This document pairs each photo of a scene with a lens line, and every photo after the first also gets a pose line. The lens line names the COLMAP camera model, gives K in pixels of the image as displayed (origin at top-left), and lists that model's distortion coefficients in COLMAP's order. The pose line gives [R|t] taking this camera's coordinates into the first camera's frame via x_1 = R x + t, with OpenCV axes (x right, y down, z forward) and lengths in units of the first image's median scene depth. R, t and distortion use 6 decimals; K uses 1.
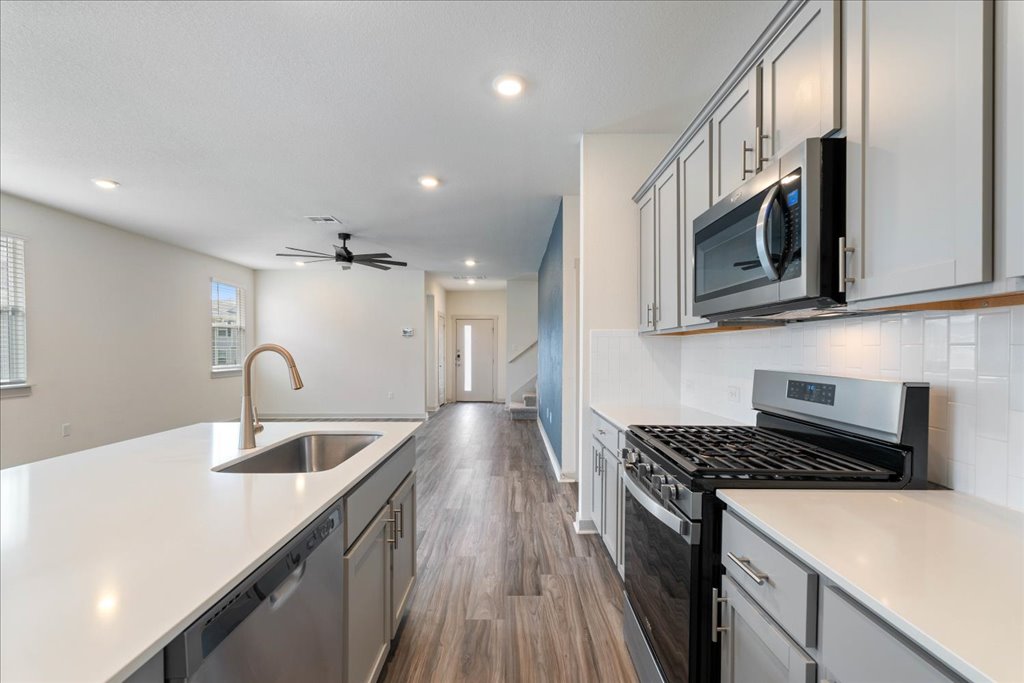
lens RADIAL K [[454.7, 0, 508.9], [0, 454.7, 356.4], [0, 0, 1]] dist [-0.000834, 0.000421]
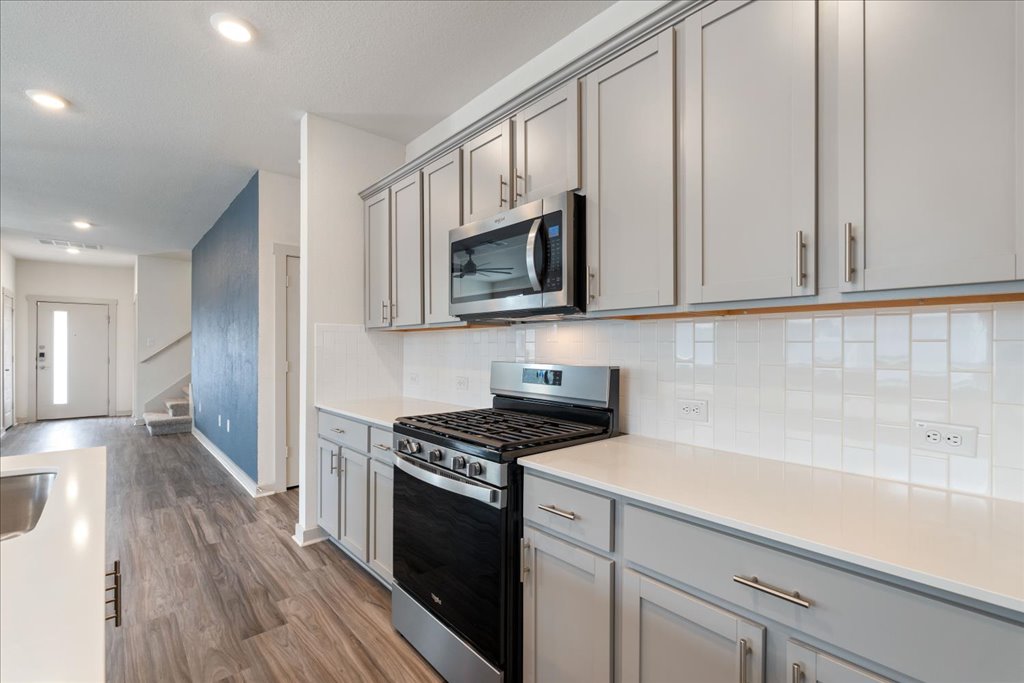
lens RADIAL K [[454.7, 0, 507.9], [0, 454.7, 347.9], [0, 0, 1]] dist [-0.000834, 0.000421]
pose [[0.747838, -0.001131, 0.663880, -0.207229], [0.008302, 0.999936, -0.007649, 0.002094], [-0.663829, 0.011231, 0.747800, 0.053762]]
